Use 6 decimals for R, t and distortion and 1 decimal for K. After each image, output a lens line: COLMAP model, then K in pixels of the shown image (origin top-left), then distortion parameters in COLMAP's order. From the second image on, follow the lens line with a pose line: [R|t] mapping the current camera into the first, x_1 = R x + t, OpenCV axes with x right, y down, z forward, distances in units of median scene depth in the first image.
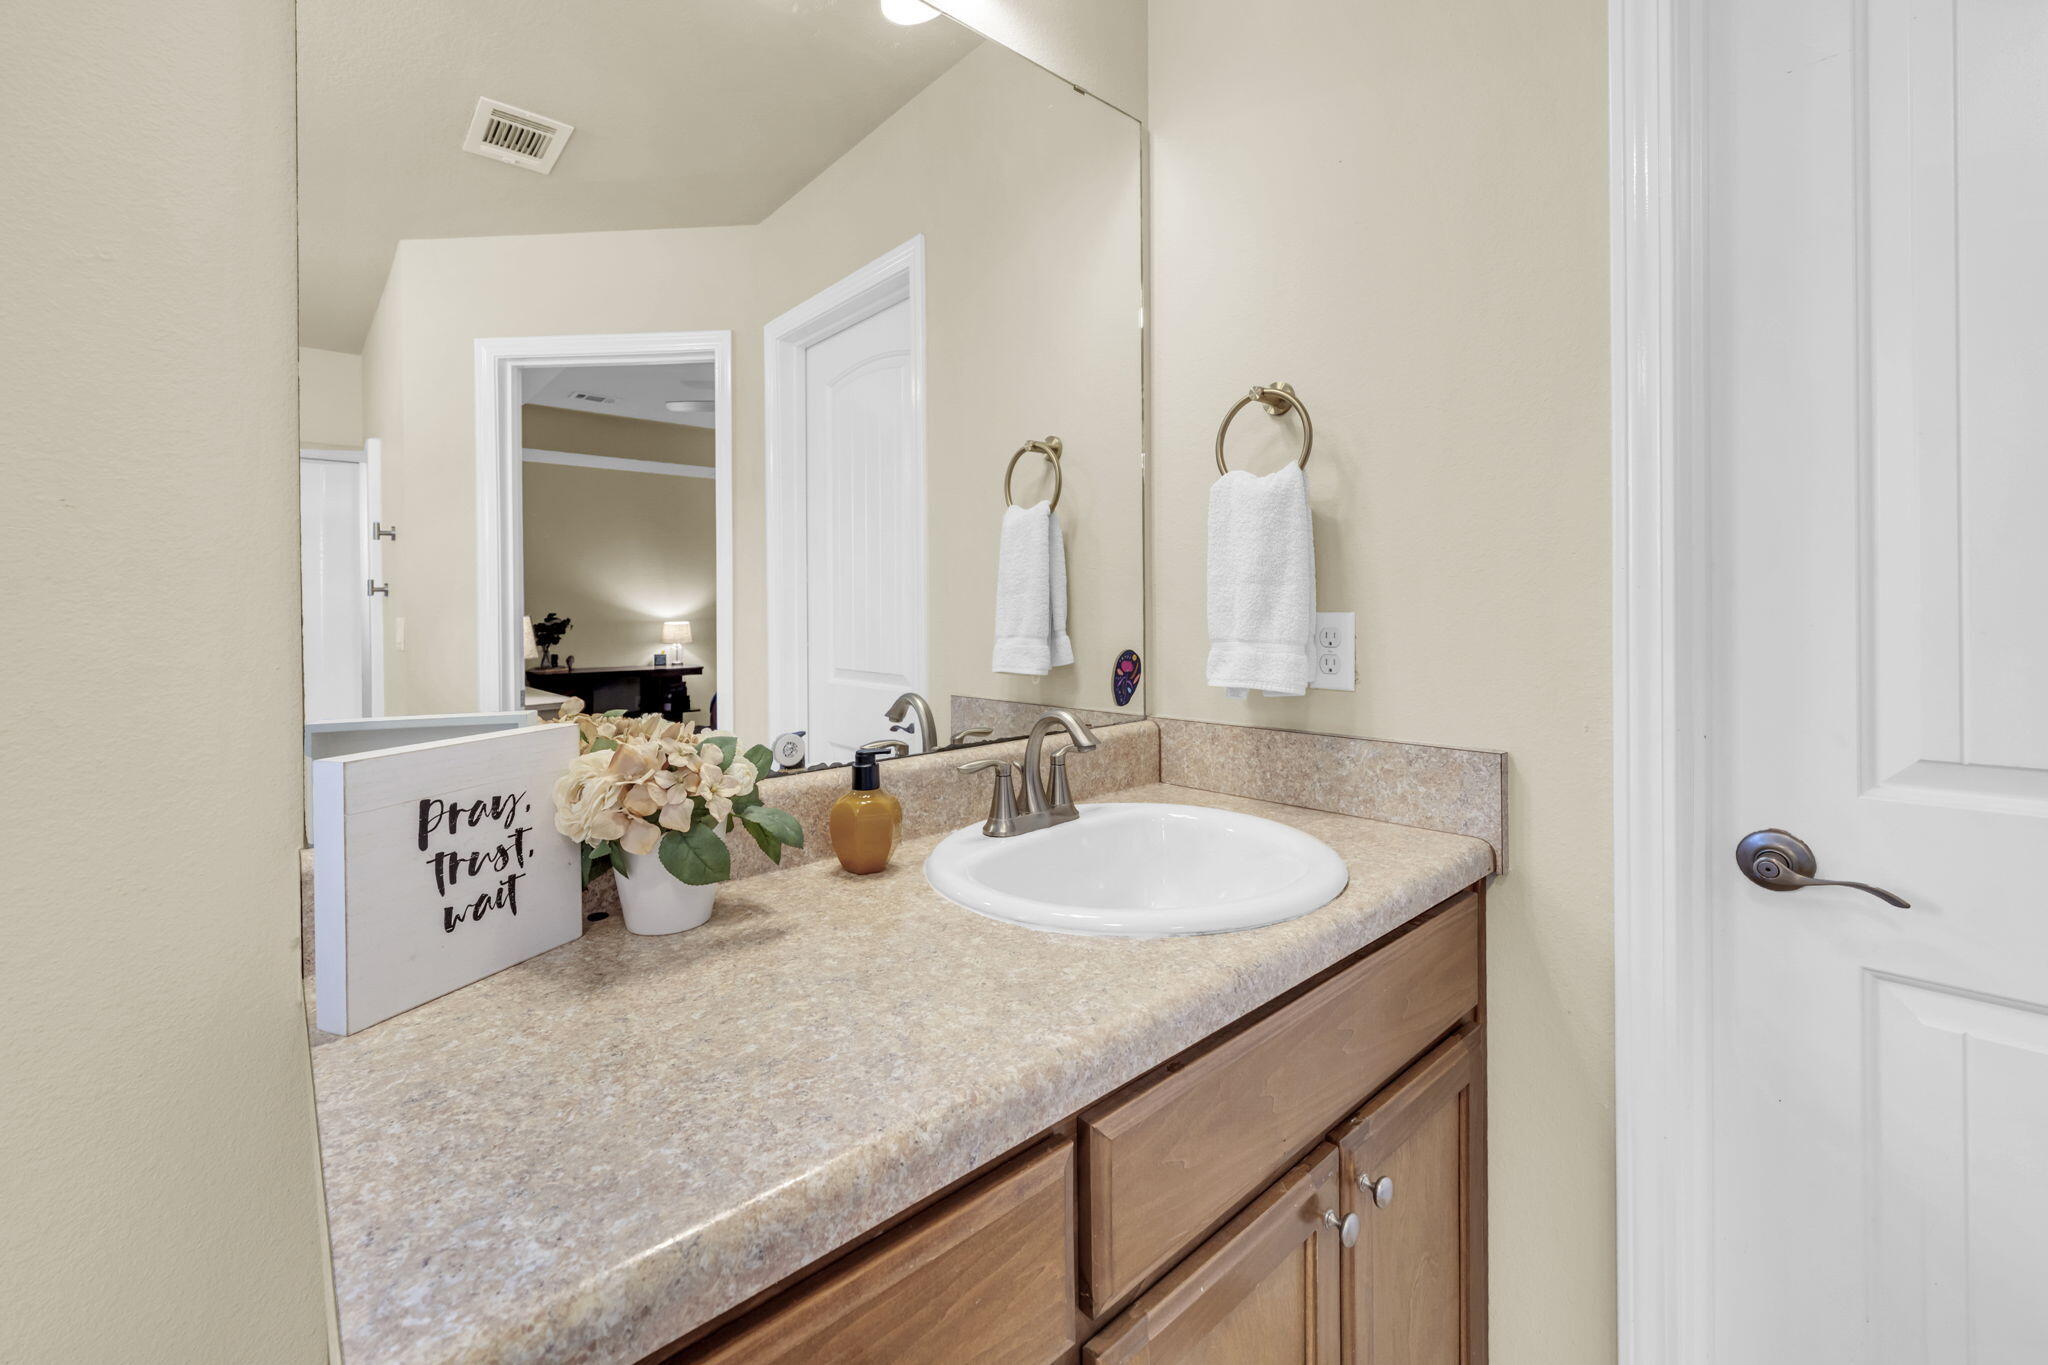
lens RADIAL K [[824.7, 0, 1023.4], [0, 824.7, 618.1], [0, 0, 1]] dist [0.000030, 0.000039]
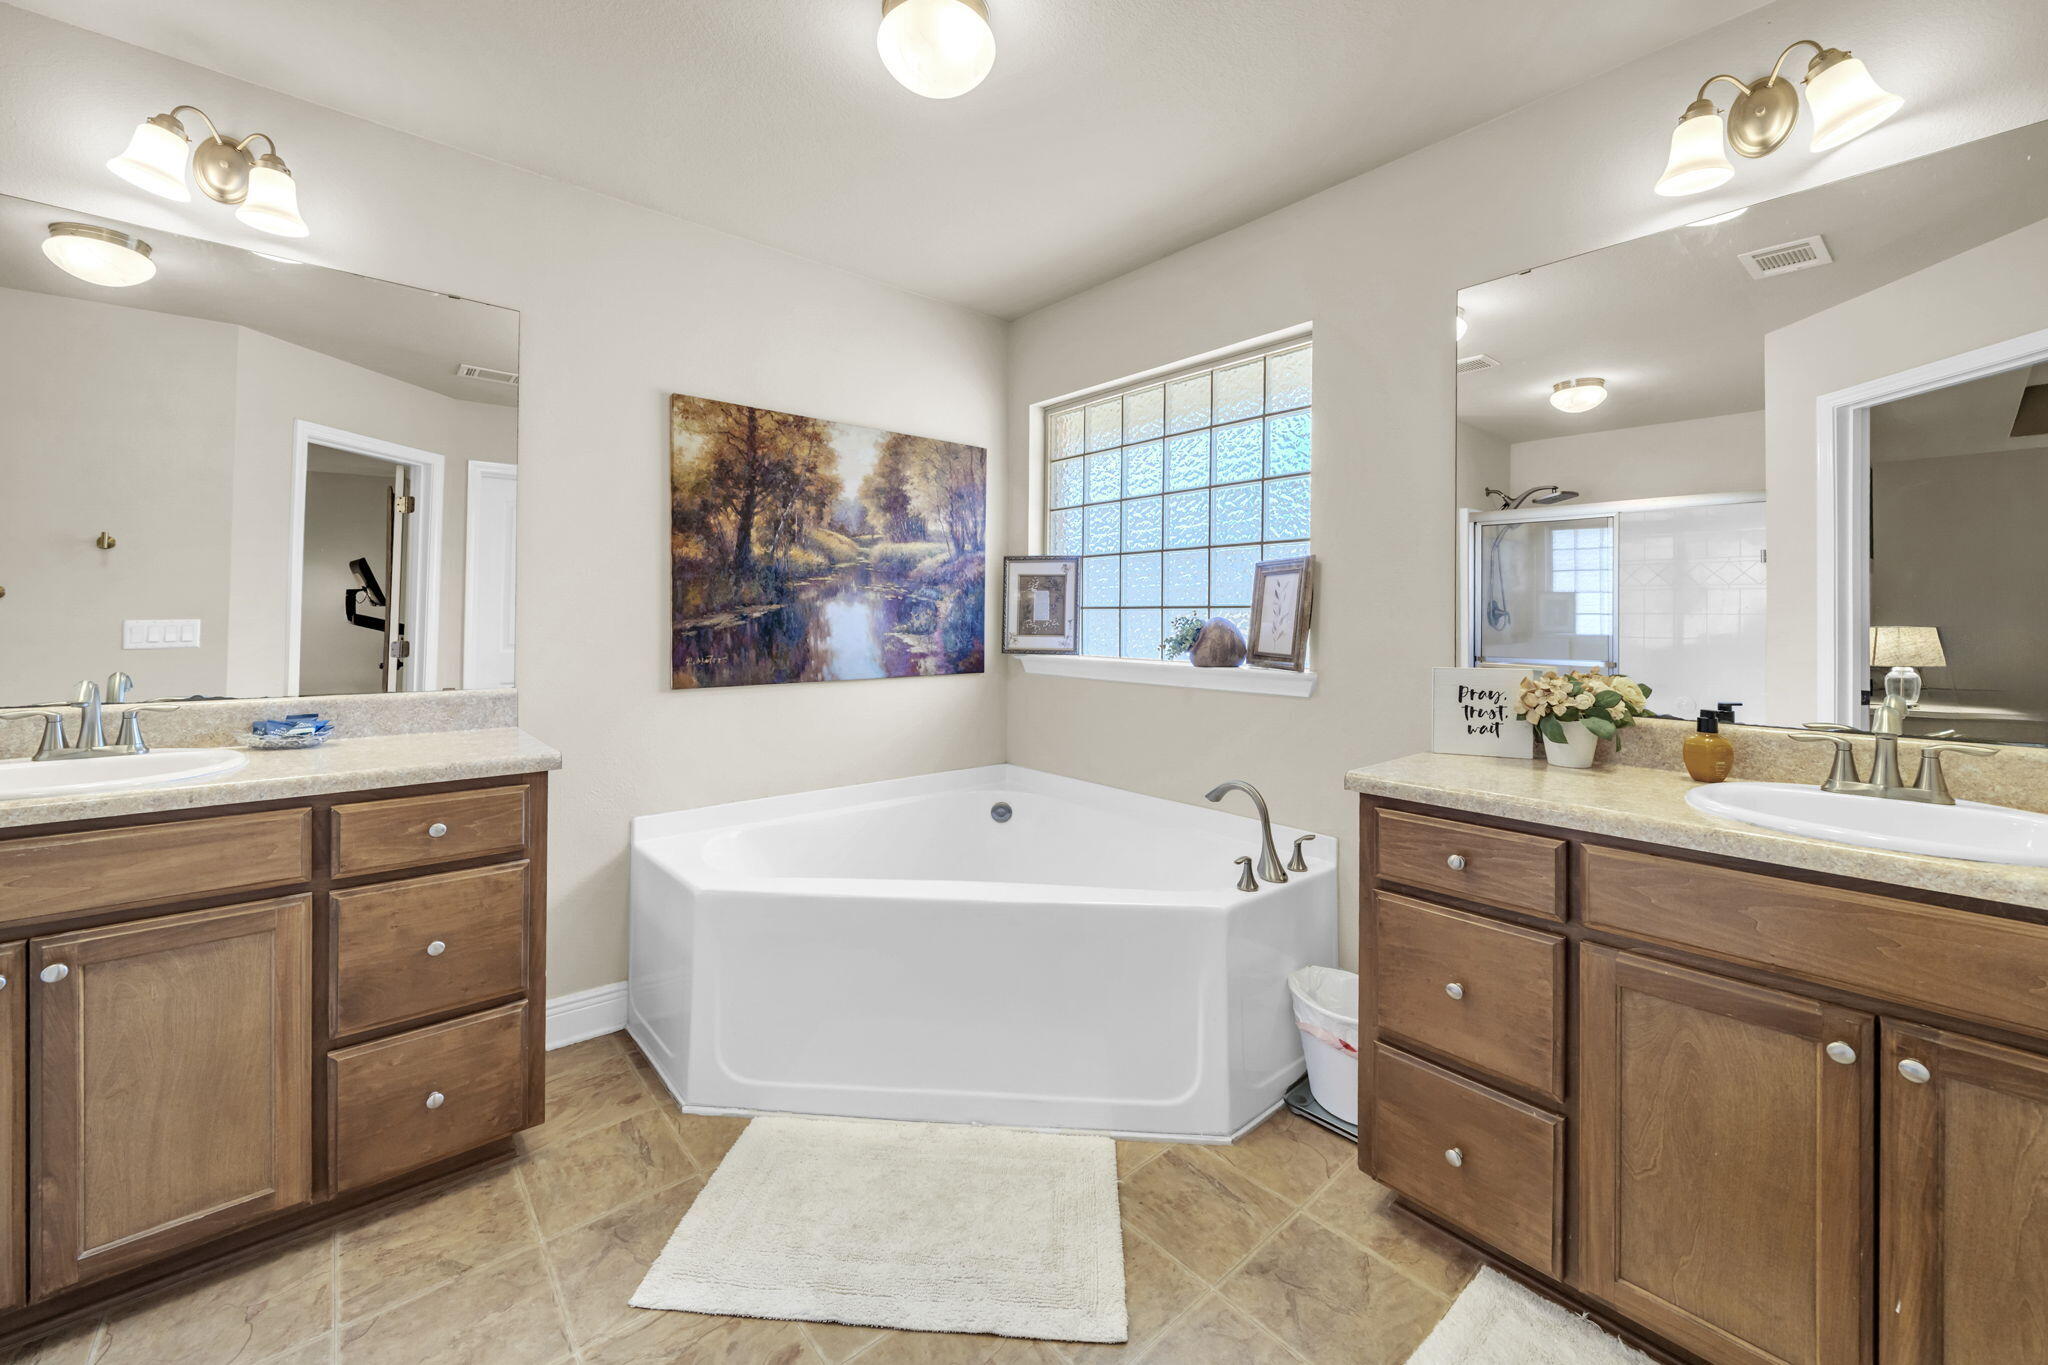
lens RADIAL K [[824.7, 0, 1023.4], [0, 824.7, 618.1], [0, 0, 1]] dist [0.000030, 0.000039]
pose [[-0.027180, 0.005295, -0.999617, 2.062446], [-0.014788, 0.999874, 0.005698, -0.012746], [0.999521, 0.014937, -0.027098, -0.444020]]
